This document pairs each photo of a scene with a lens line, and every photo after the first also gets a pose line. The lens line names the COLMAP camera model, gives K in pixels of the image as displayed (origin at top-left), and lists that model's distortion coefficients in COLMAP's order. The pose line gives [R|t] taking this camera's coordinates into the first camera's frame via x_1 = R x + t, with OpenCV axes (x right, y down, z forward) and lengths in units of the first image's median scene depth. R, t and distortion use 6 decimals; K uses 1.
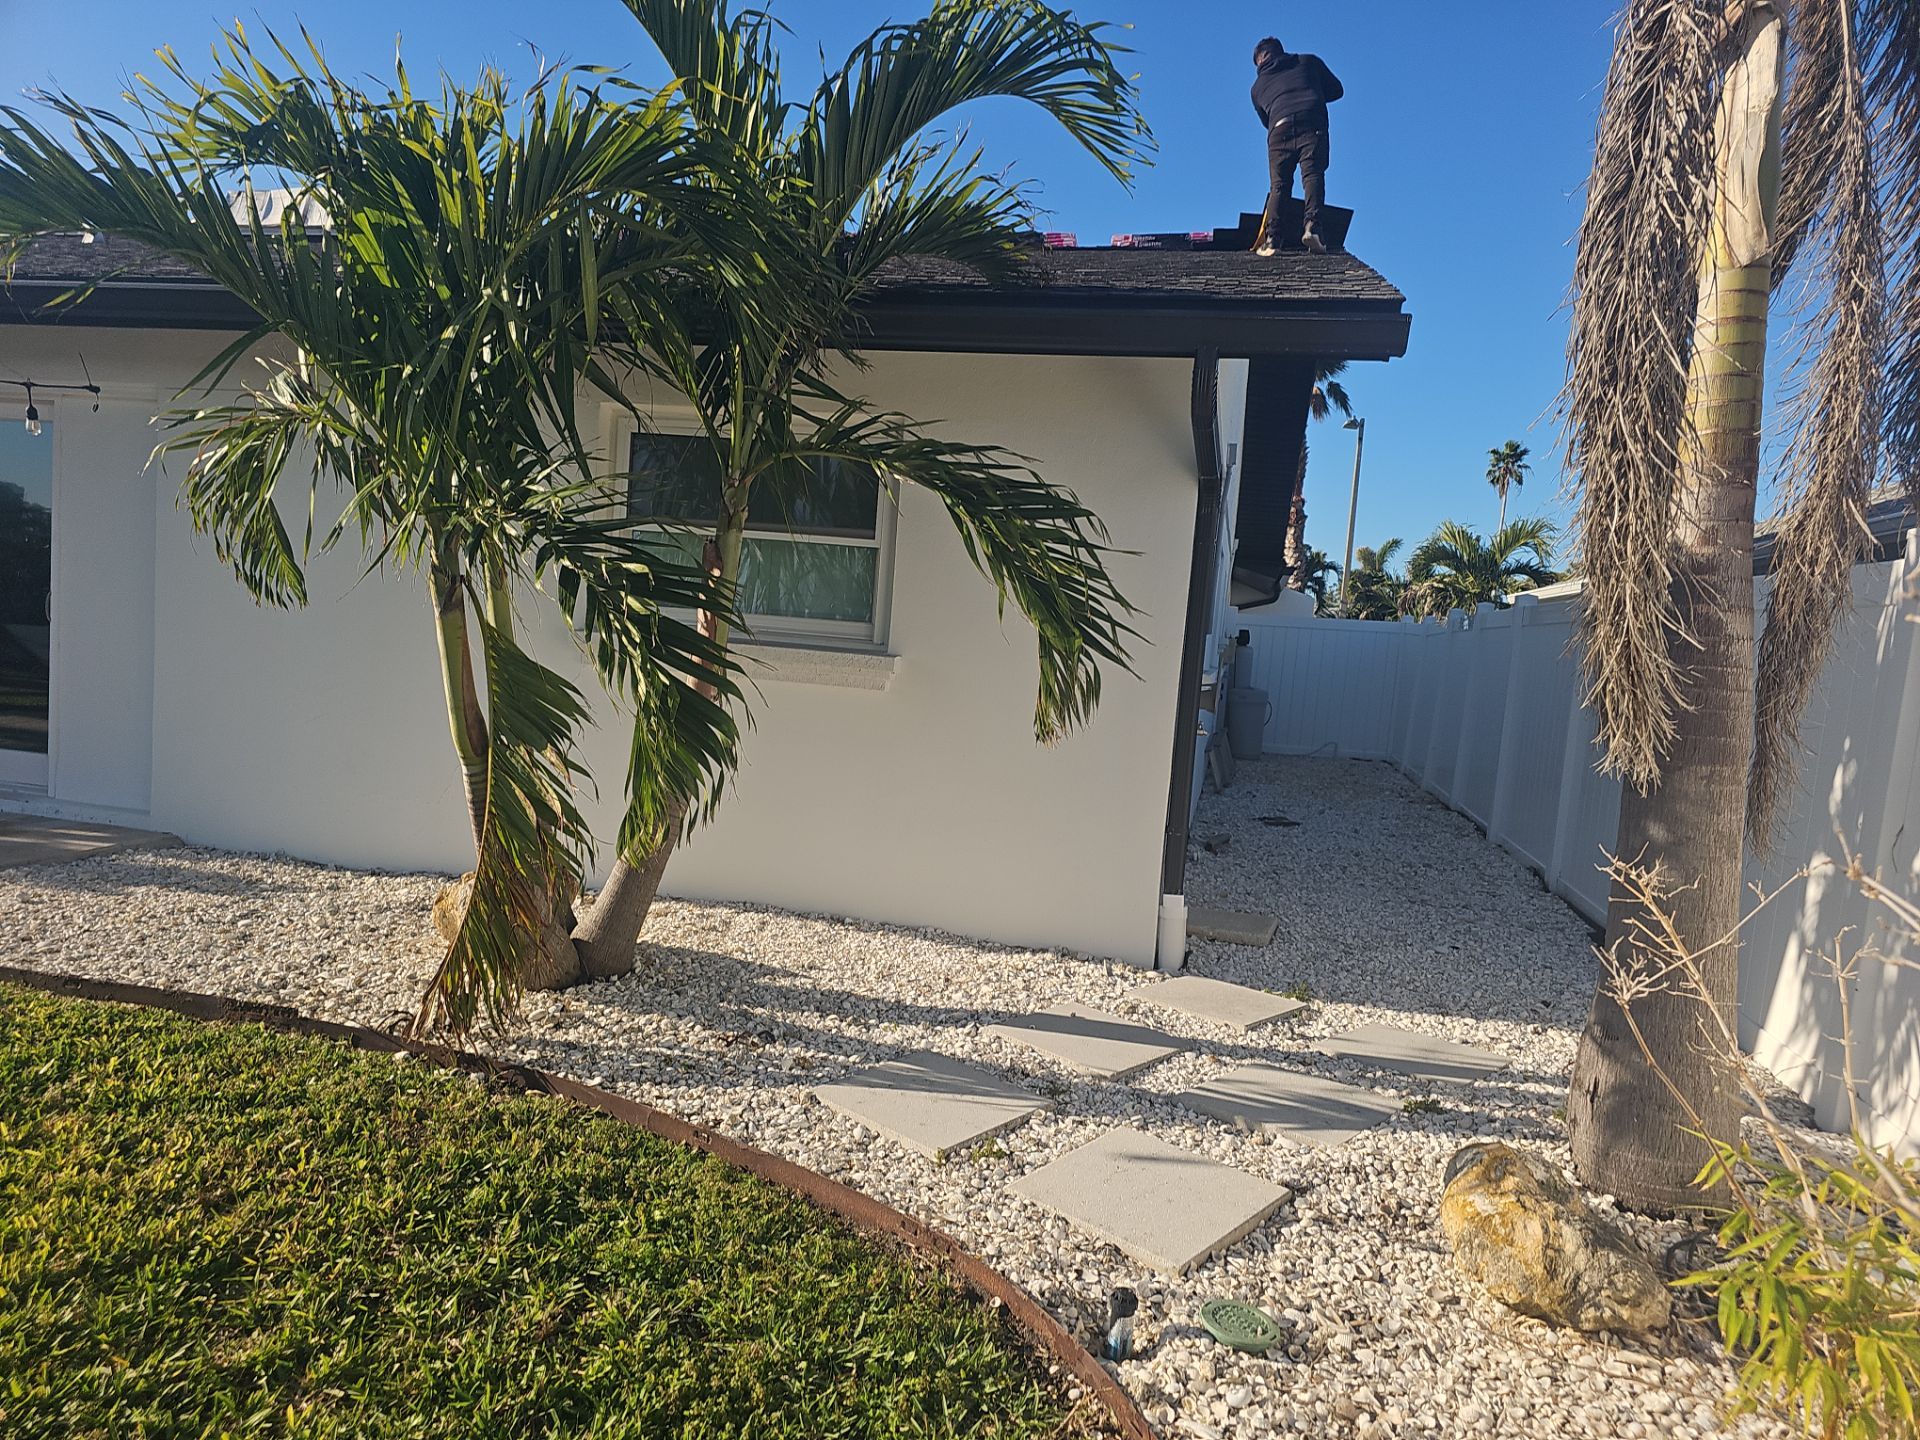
lens RADIAL K [[1228.5, 0, 958.7], [0, 1228.5, 733.9], [0, 0, 1]] dist [0.059306, -0.044352]
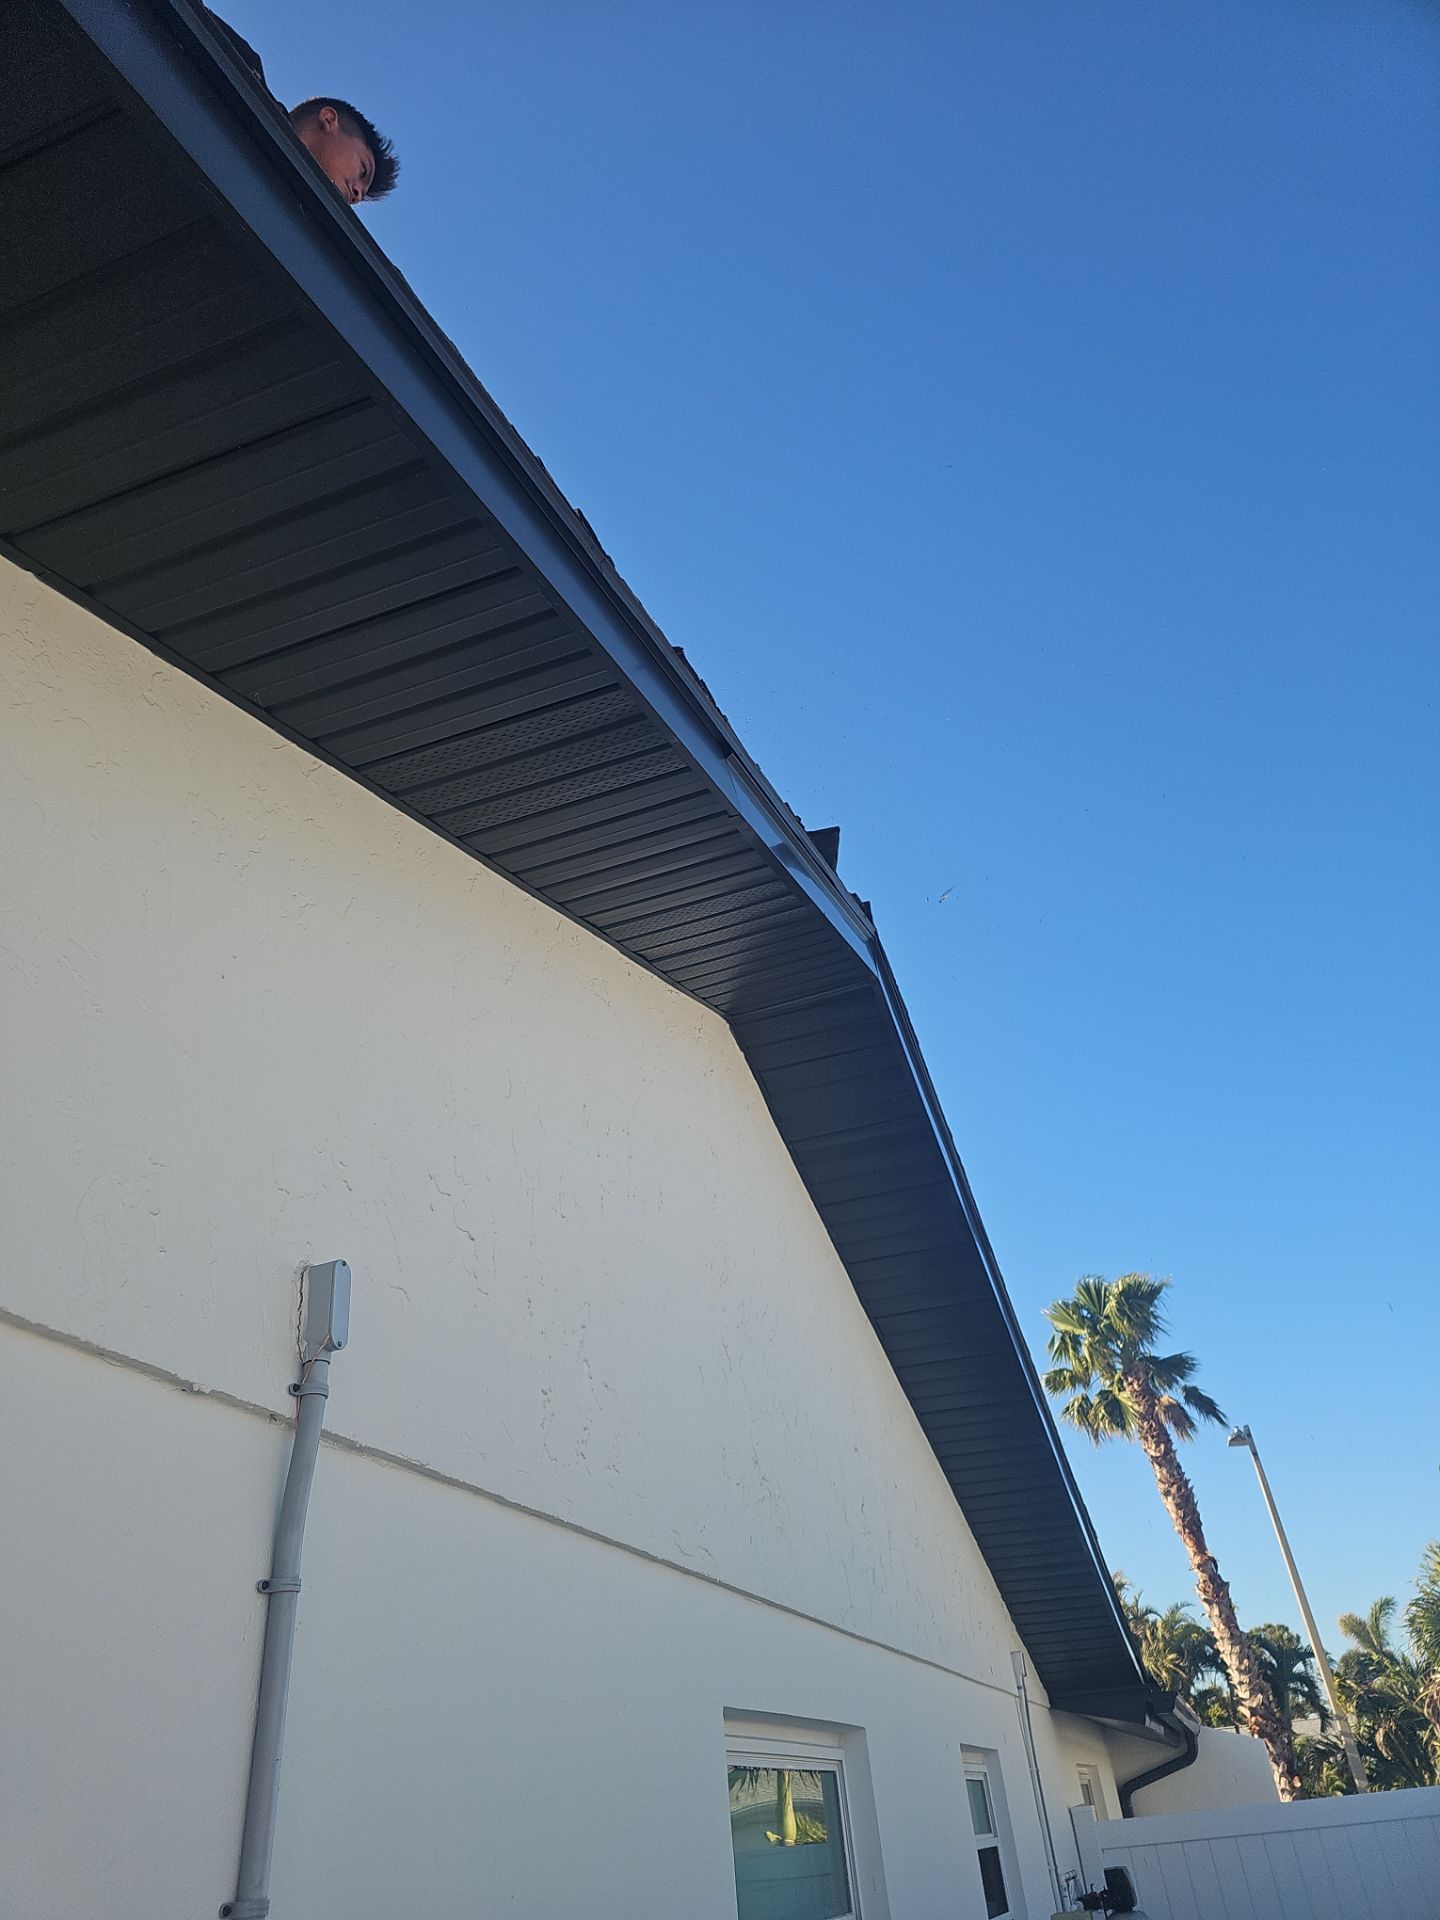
lens RADIAL K [[1228.5, 0, 720.0], [0, 1228.5, 960.0], [0, 0, 1]] dist [0.059306, -0.044352]
pose [[0.980729, -0.194727, -0.015884, 0.082774], [0.139404, 0.754418, -0.641421, -0.031089], [0.136885, 0.626846, 0.767025, 0.208887]]
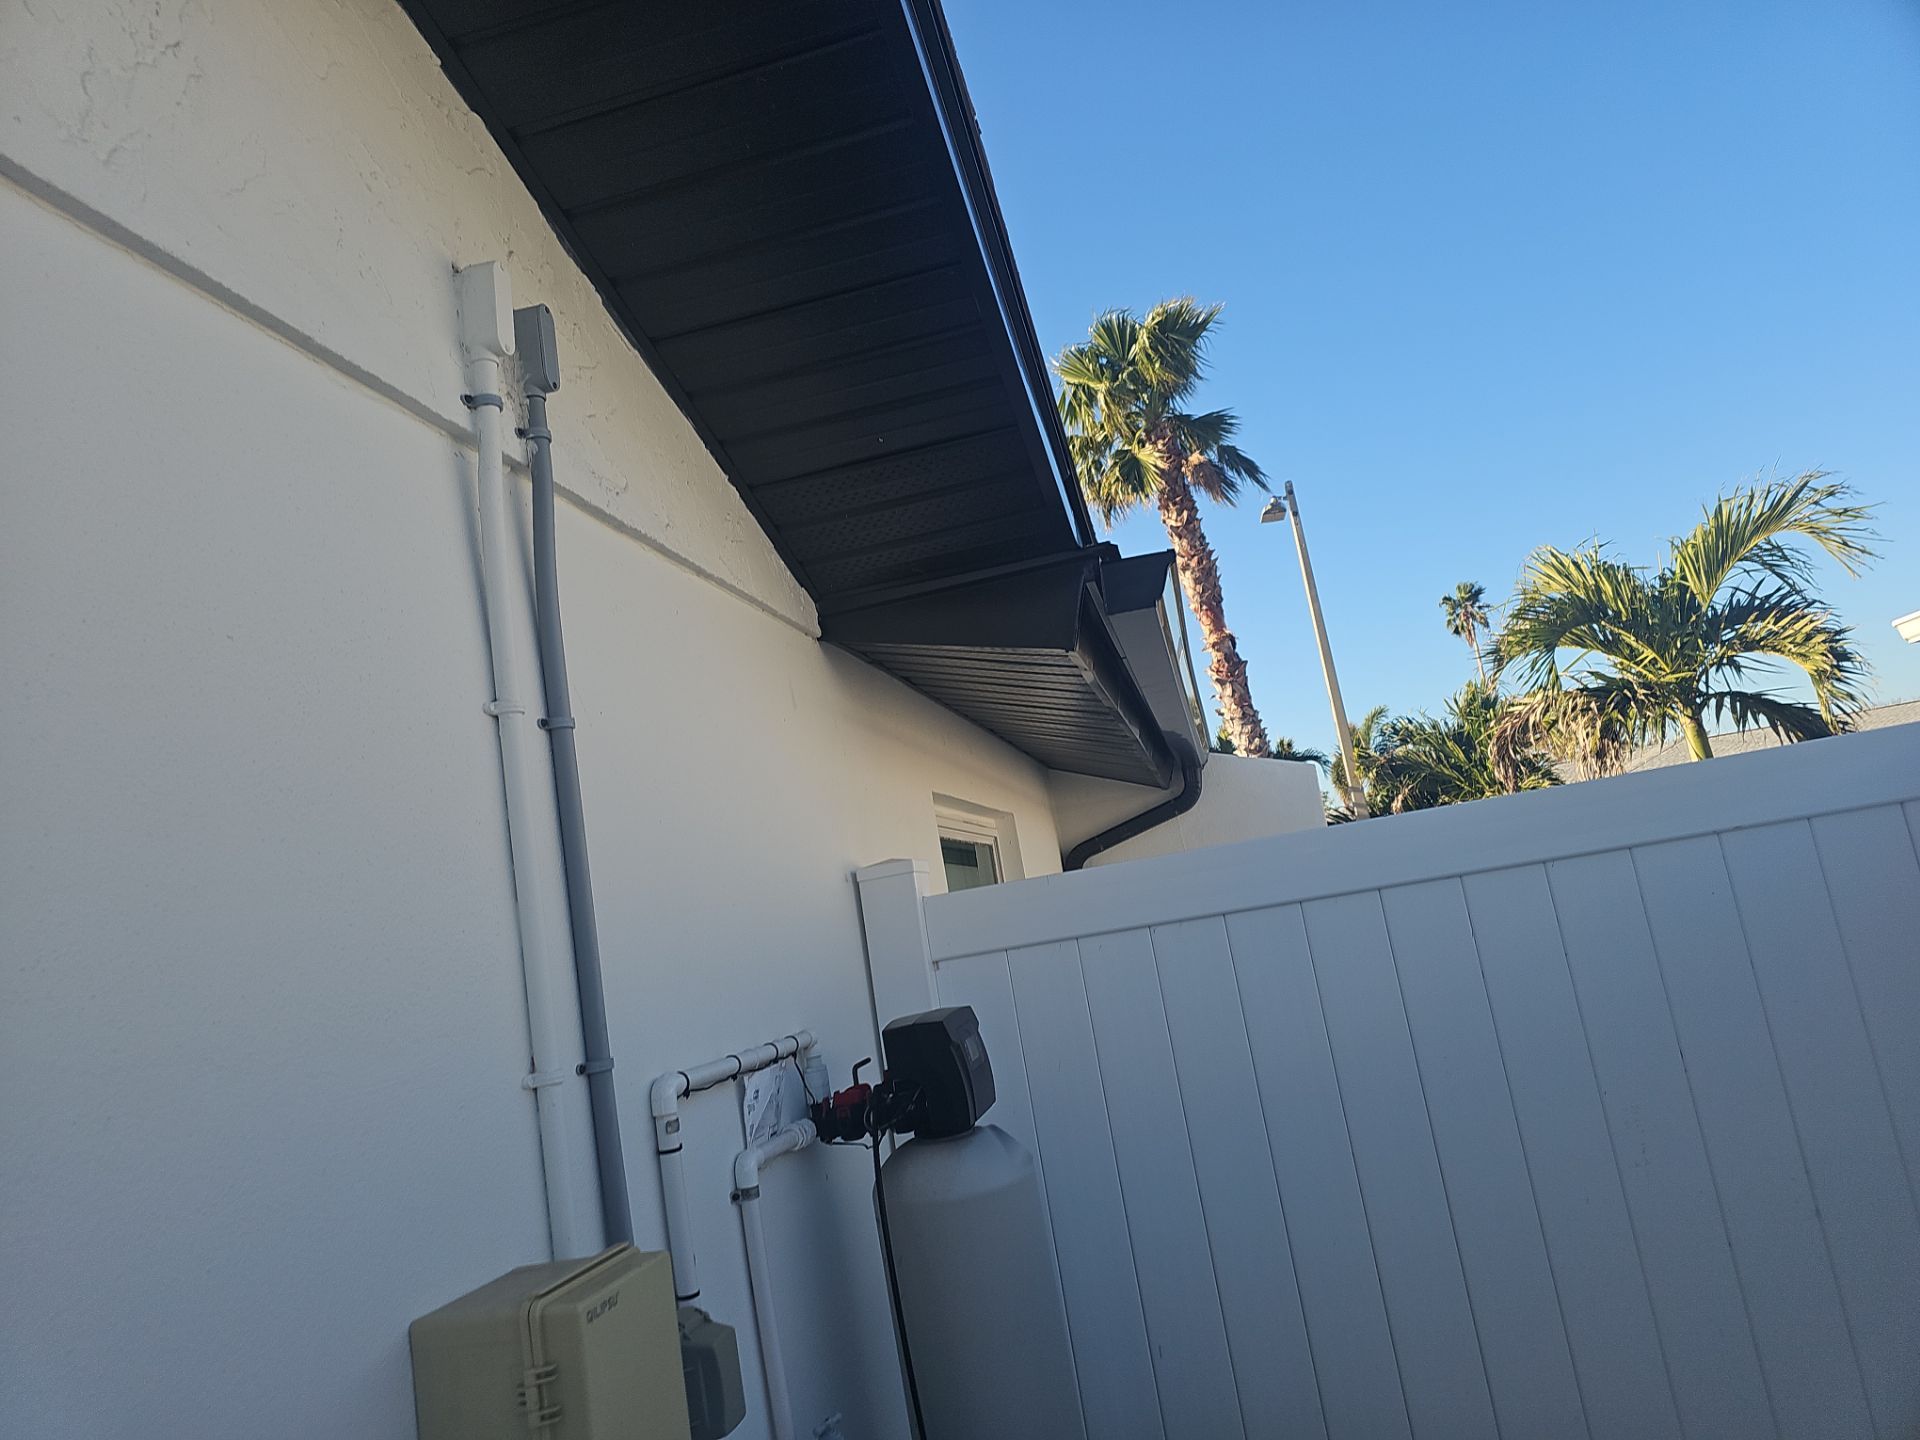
lens RADIAL K [[1252.1, 0, 986.2], [0, 1252.1, 721.0], [0, 0, 1]] dist [0.045287, -0.032215]
pose [[0.972850, -0.223001, 0.061910, 0.122423], [0.231354, 0.944162, -0.234593, -0.041575], [-0.006138, 0.242547, 0.970120, 0.441091]]
